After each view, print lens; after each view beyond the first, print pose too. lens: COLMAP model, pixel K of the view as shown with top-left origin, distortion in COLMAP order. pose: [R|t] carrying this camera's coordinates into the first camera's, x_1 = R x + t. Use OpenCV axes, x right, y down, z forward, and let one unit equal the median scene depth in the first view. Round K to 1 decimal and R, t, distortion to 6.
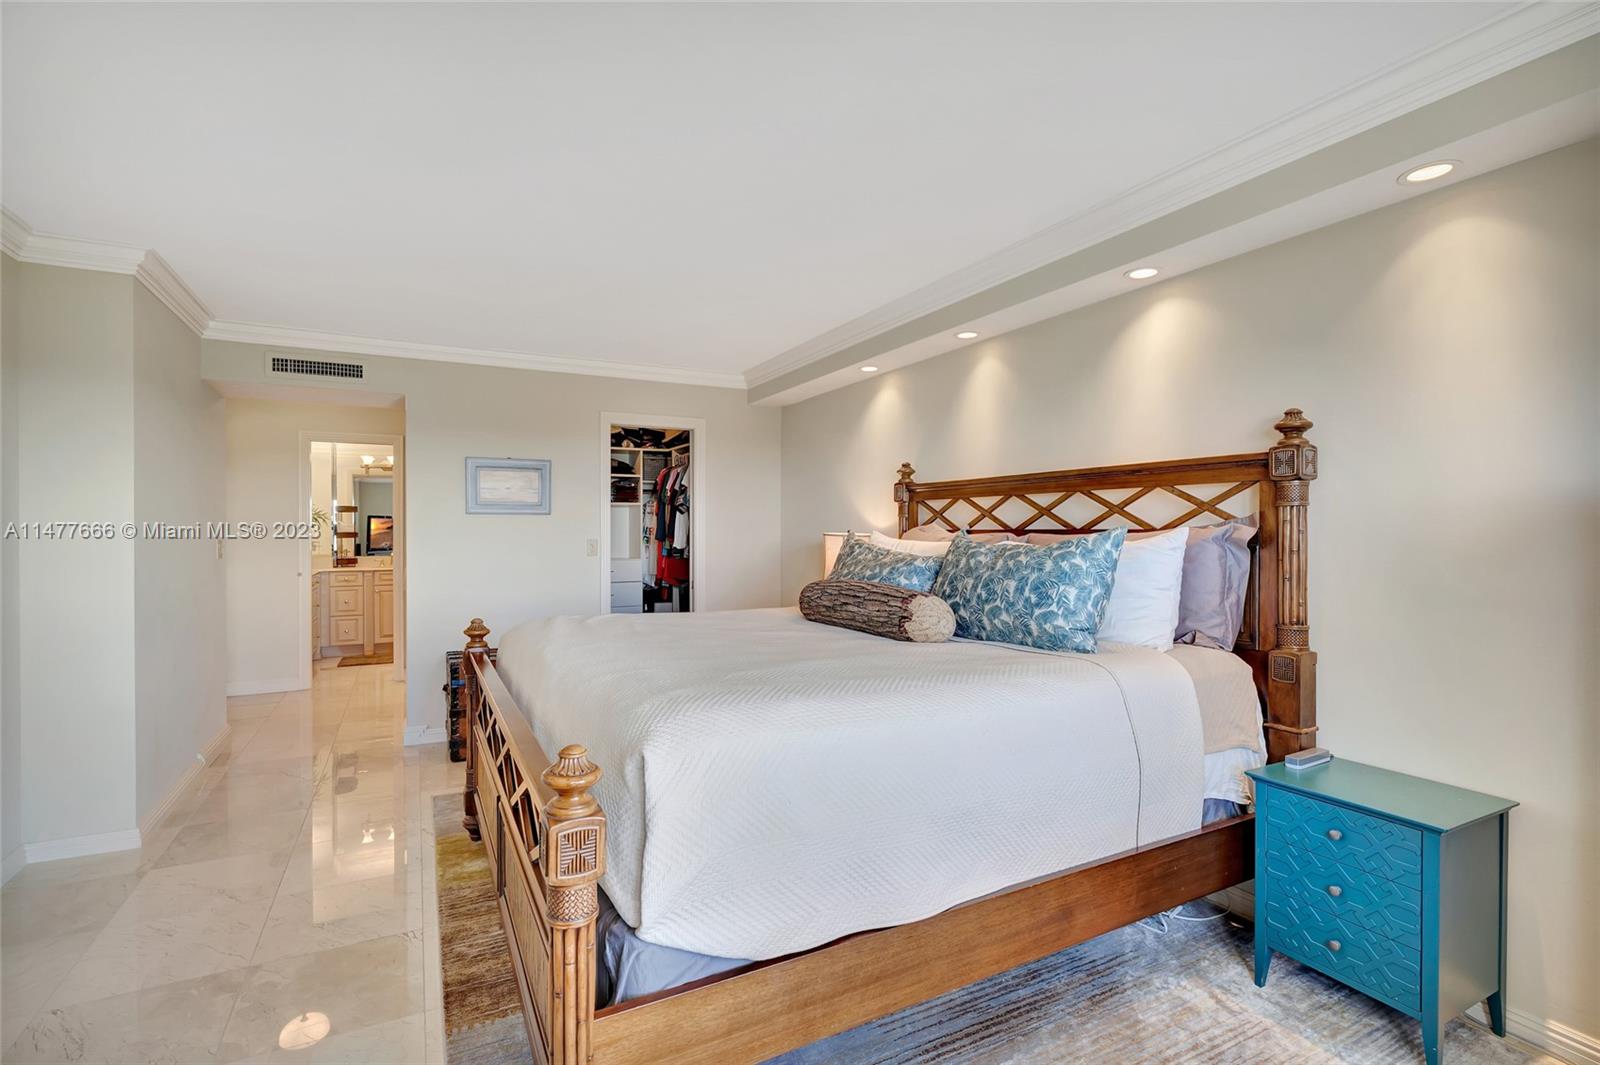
lens RADIAL K [[753.5, 0, 798.4], [0, 753.5, 535.9], [0, 0, 1]] dist [-0.003940, -0.000648]
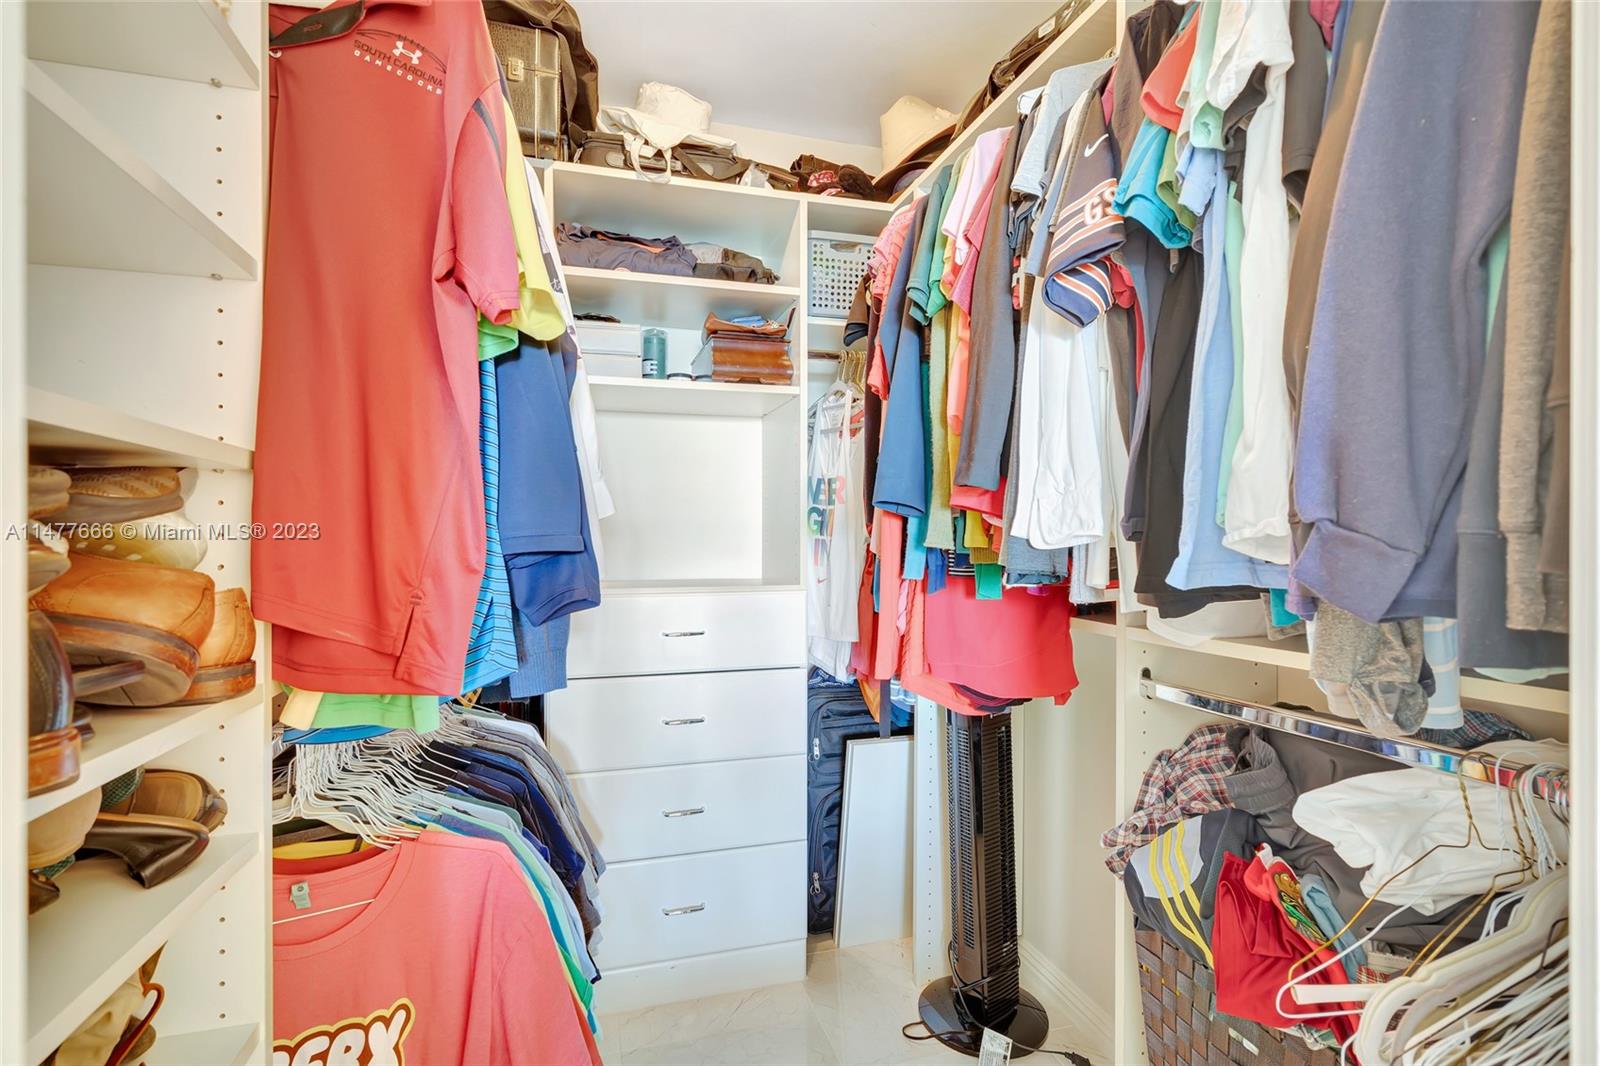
lens RADIAL K [[753.5, 0, 802.4], [0, 753.5, 526.6], [0, 0, 1]] dist [-0.003940, -0.000648]
pose [[0.977833, 0.004247, -0.209344, -0.147929], [-0.003401, 0.999985, 0.004400, 0.006424], [0.209360, -0.003590, 0.977832, 0.717605]]
